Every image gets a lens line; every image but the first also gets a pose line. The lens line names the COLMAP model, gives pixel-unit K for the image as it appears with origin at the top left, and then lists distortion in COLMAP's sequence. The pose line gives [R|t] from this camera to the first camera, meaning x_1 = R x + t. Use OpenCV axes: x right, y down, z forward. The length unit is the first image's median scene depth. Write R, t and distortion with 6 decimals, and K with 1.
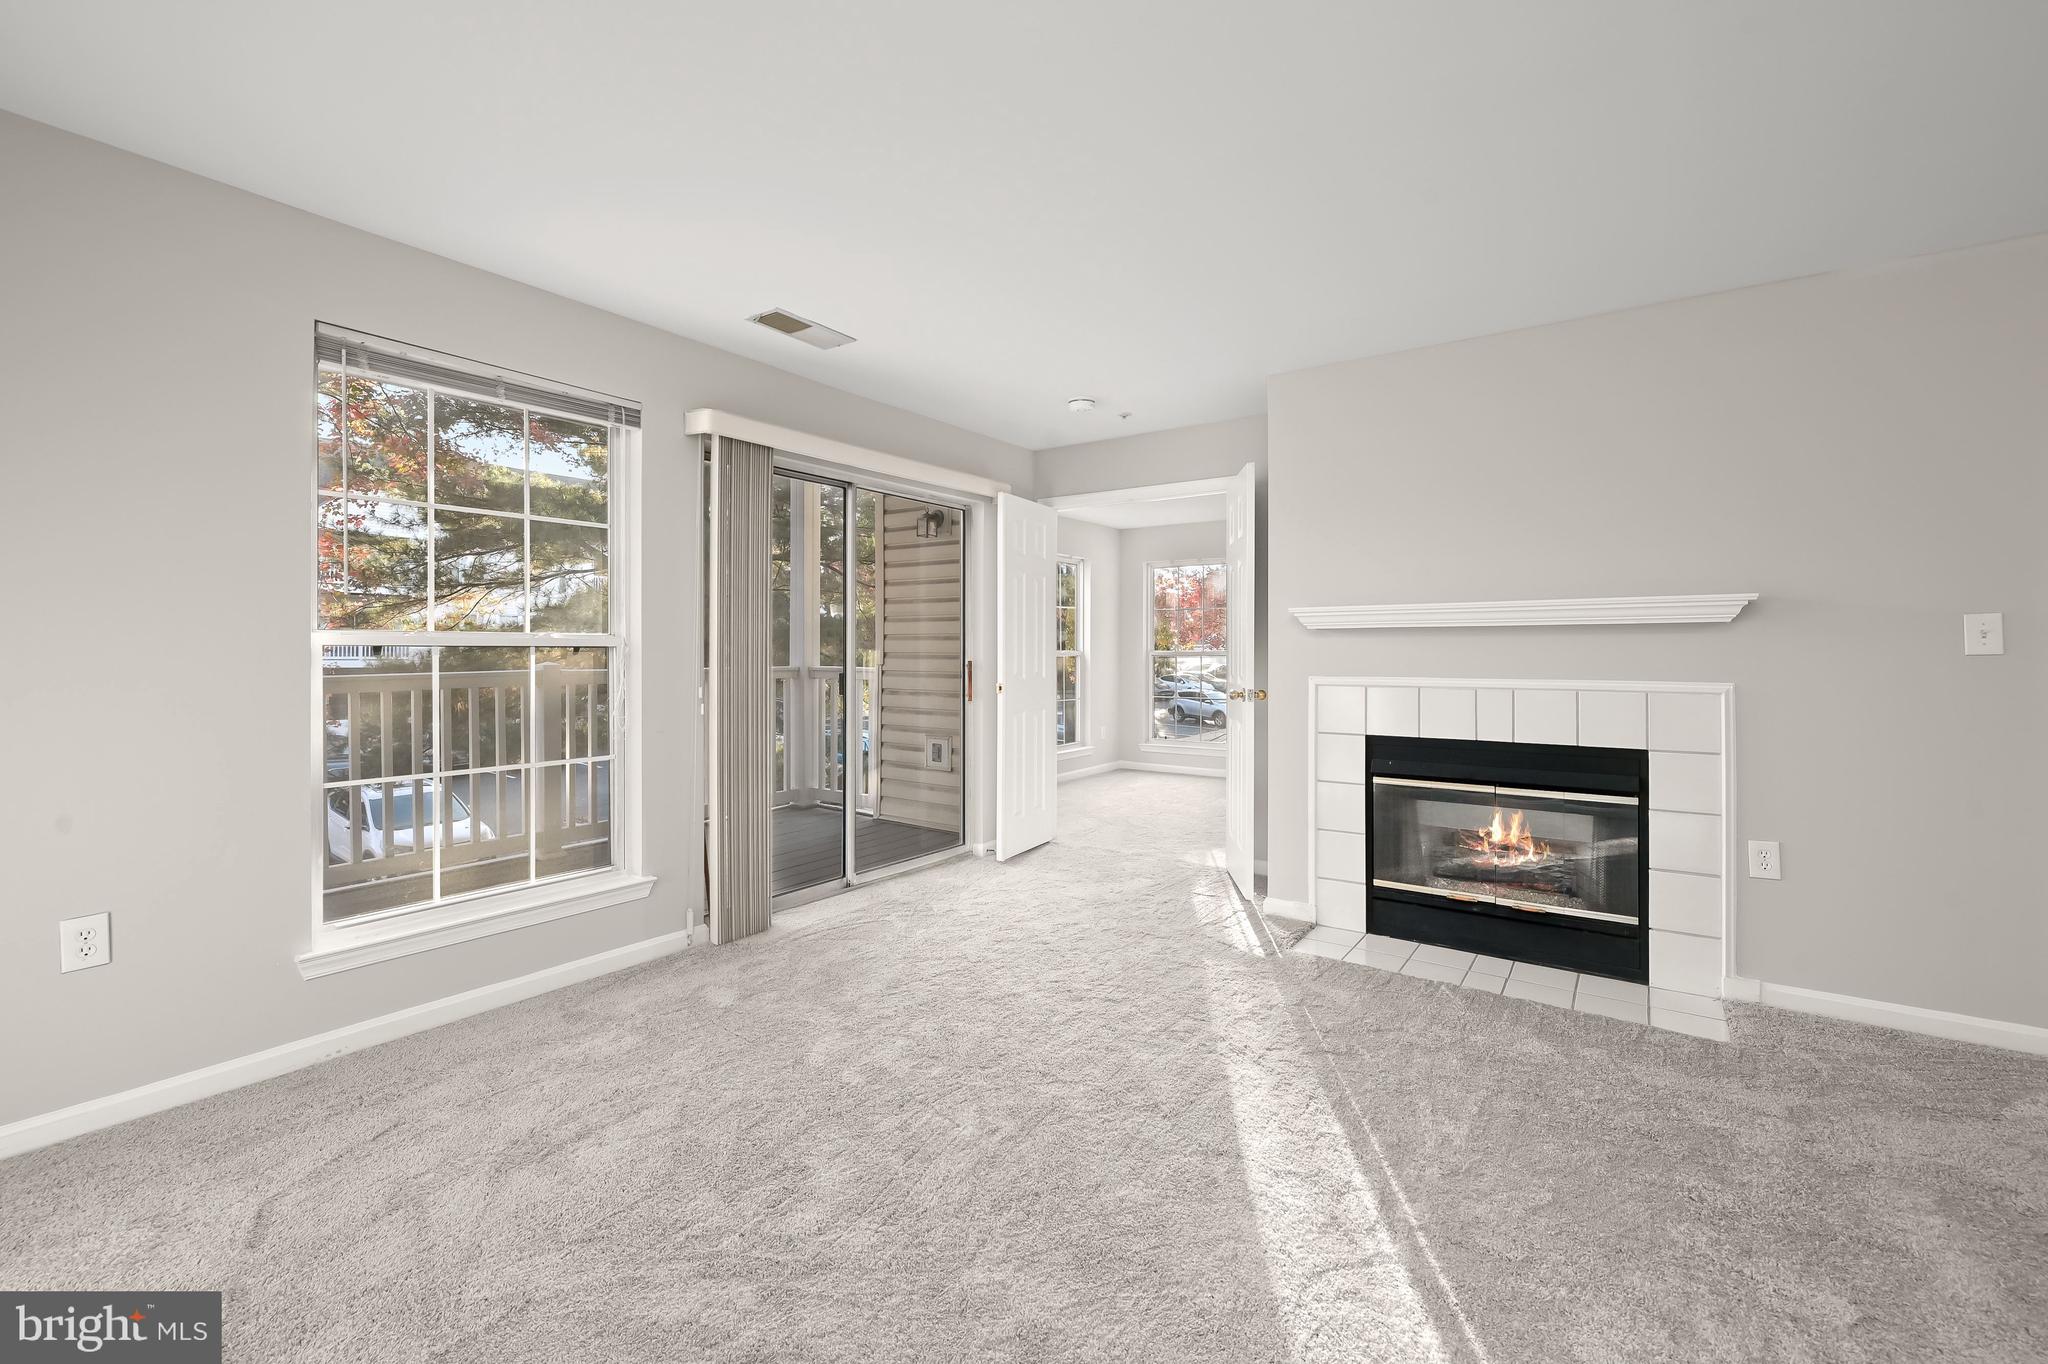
lens RADIAL K [[849.7, 0, 1028.8], [0, 849.7, 676.6], [0, 0, 1]] dist [-0.002571, 0.004991]
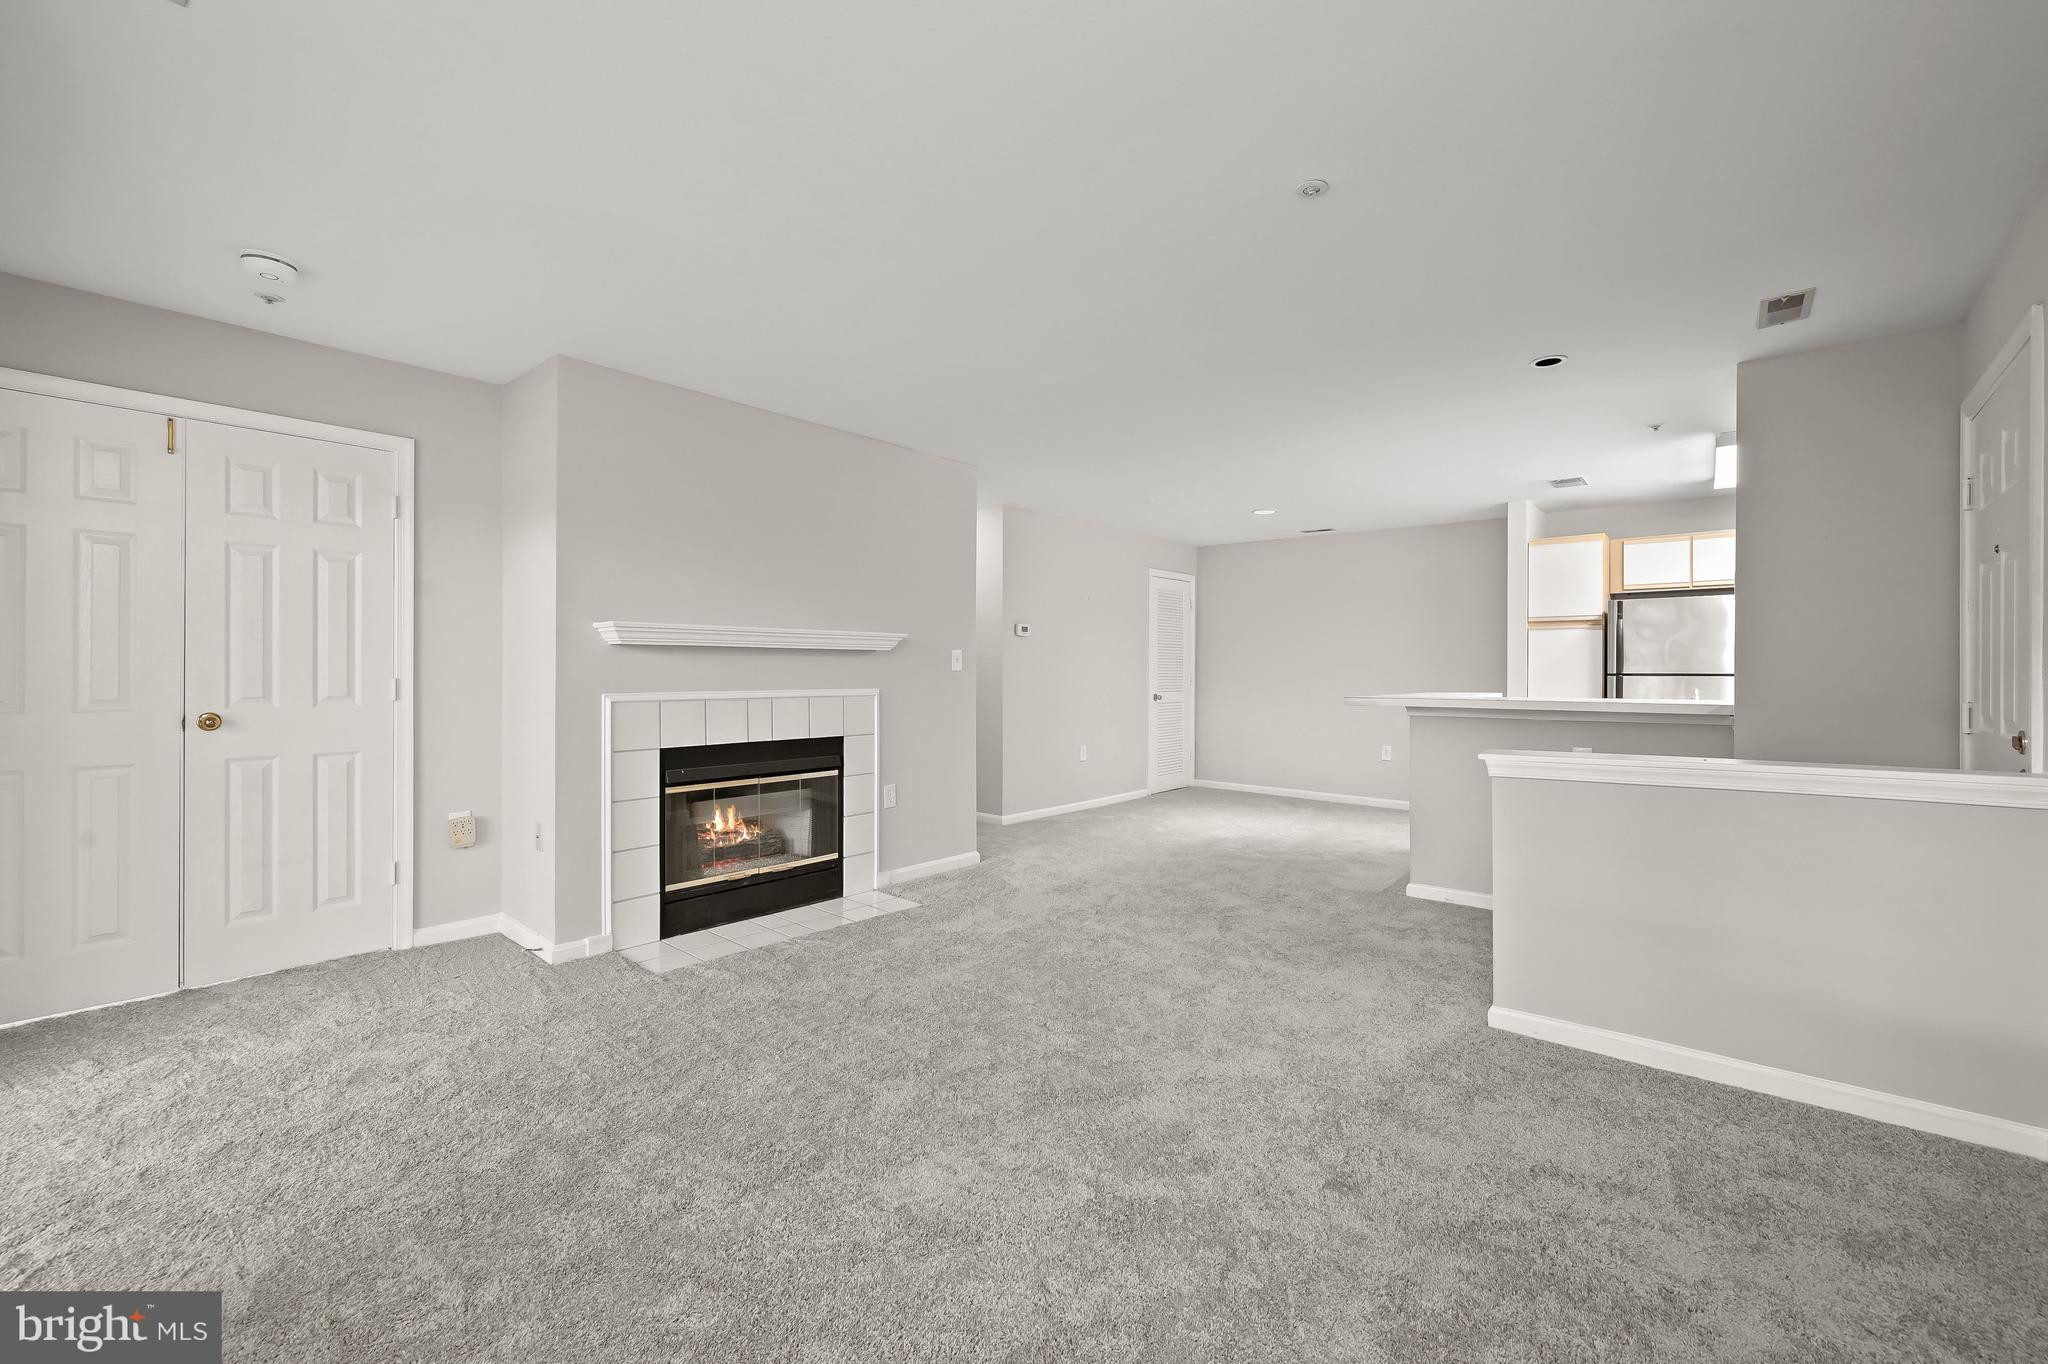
lens RADIAL K [[849.7, 0, 1028.8], [0, 849.7, 676.6], [0, 0, 1]] dist [-0.002571, 0.004991]
pose [[0.098877, -0.003269, 0.995094, -0.660921], [0.024597, 0.999697, 0.000840, -0.008996], [-0.994796, 0.024394, 0.098927, 0.504805]]
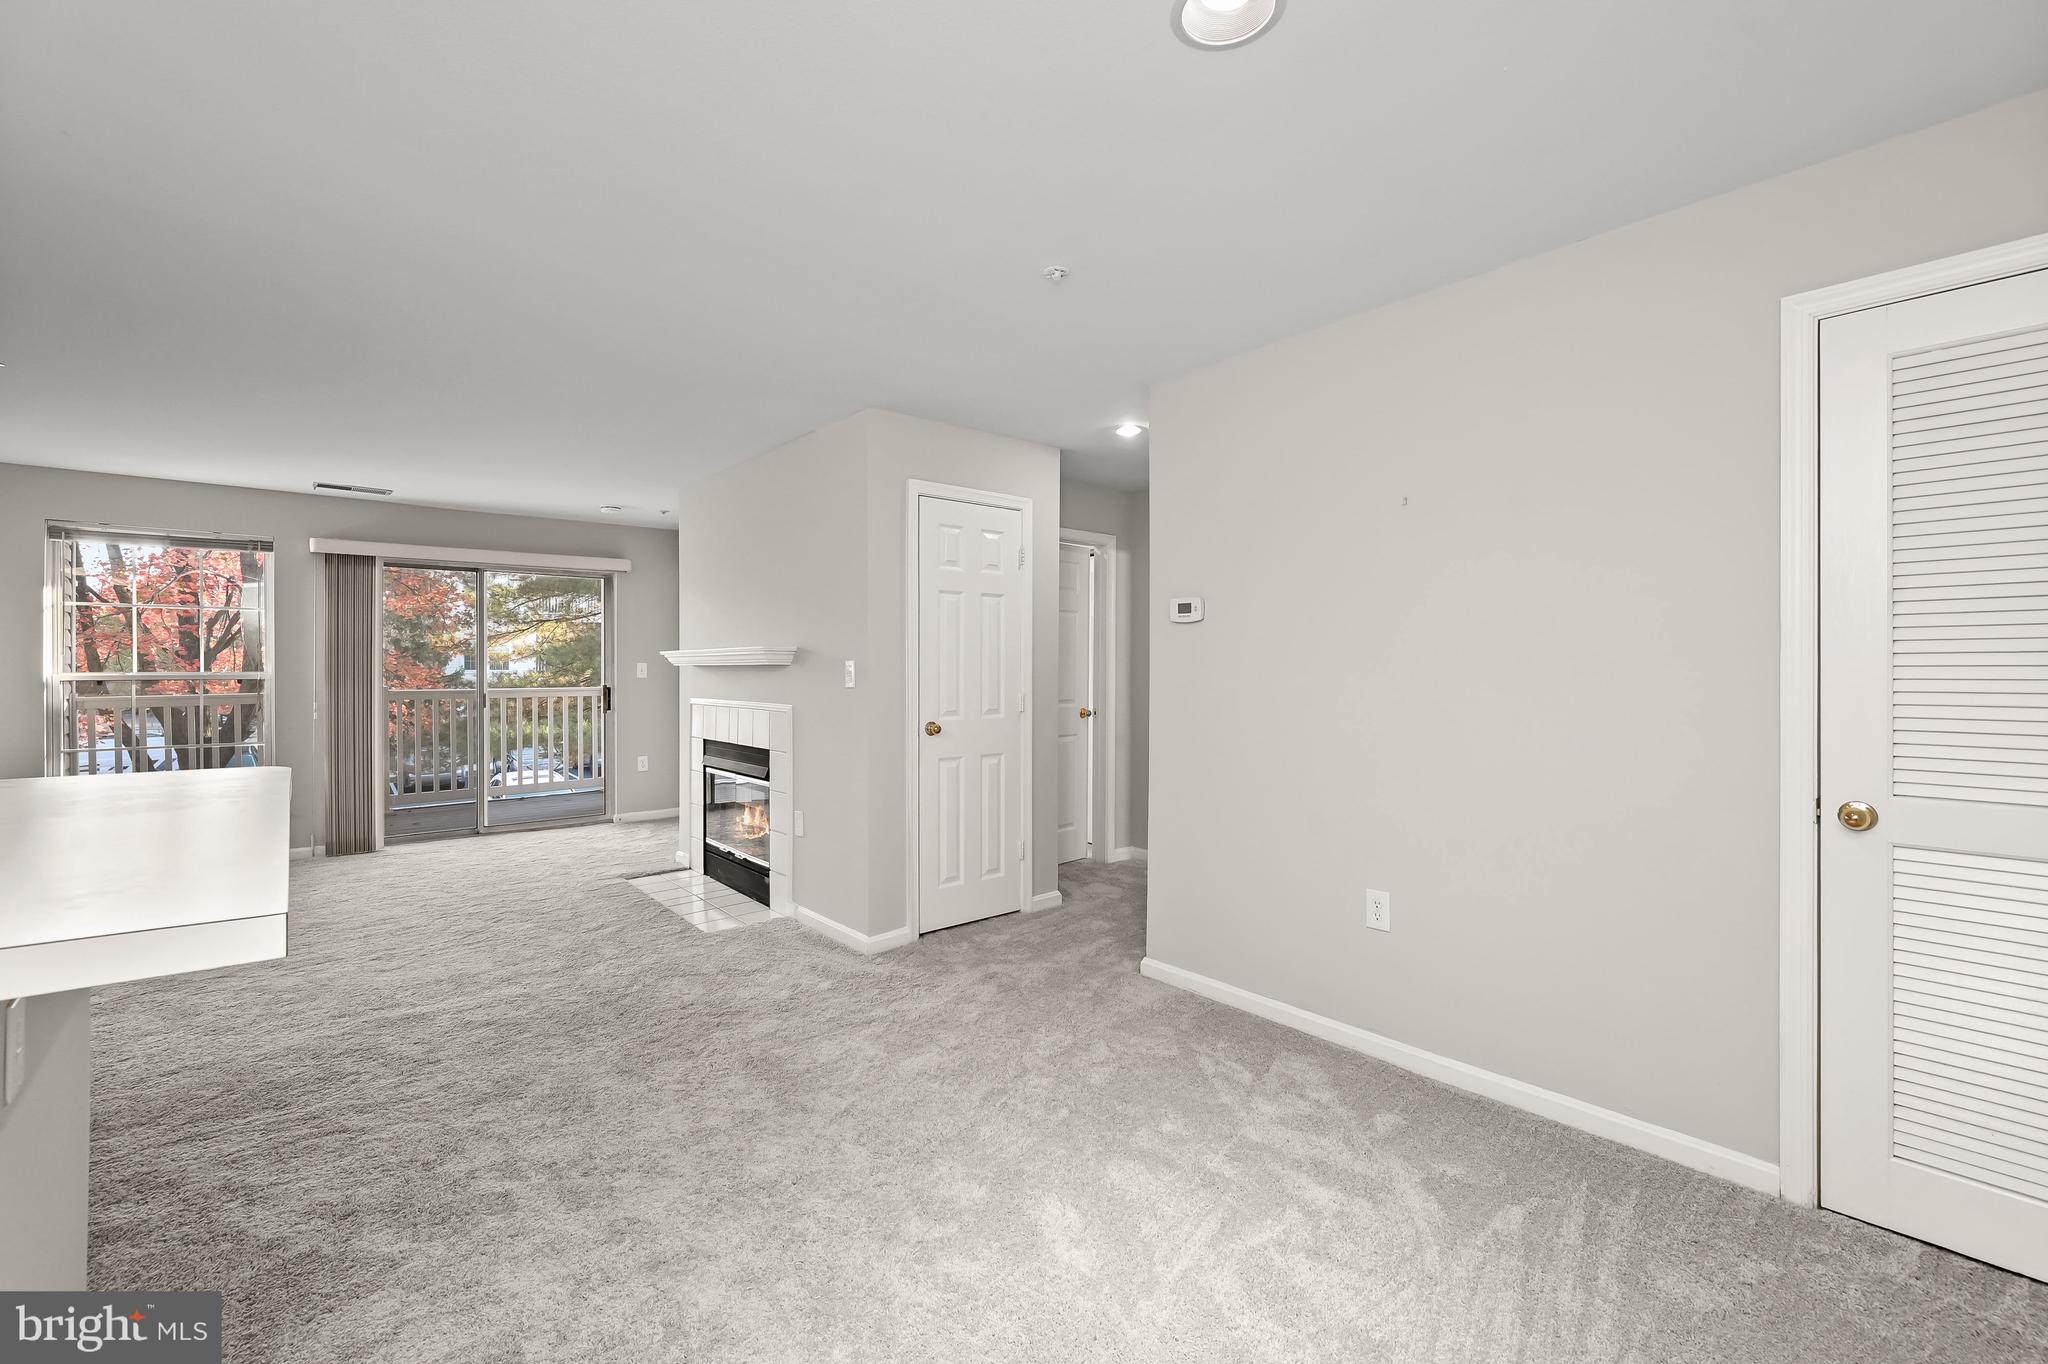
lens RADIAL K [[849.7, 0, 1028.8], [0, 849.7, 676.6], [0, 0, 1]] dist [-0.002571, 0.004991]
pose [[0.972584, 0.005712, -0.232480, 1.435509], [-0.011165, 0.999692, -0.022148, -0.012456], [0.232282, 0.024137, 0.972349, -0.332925]]
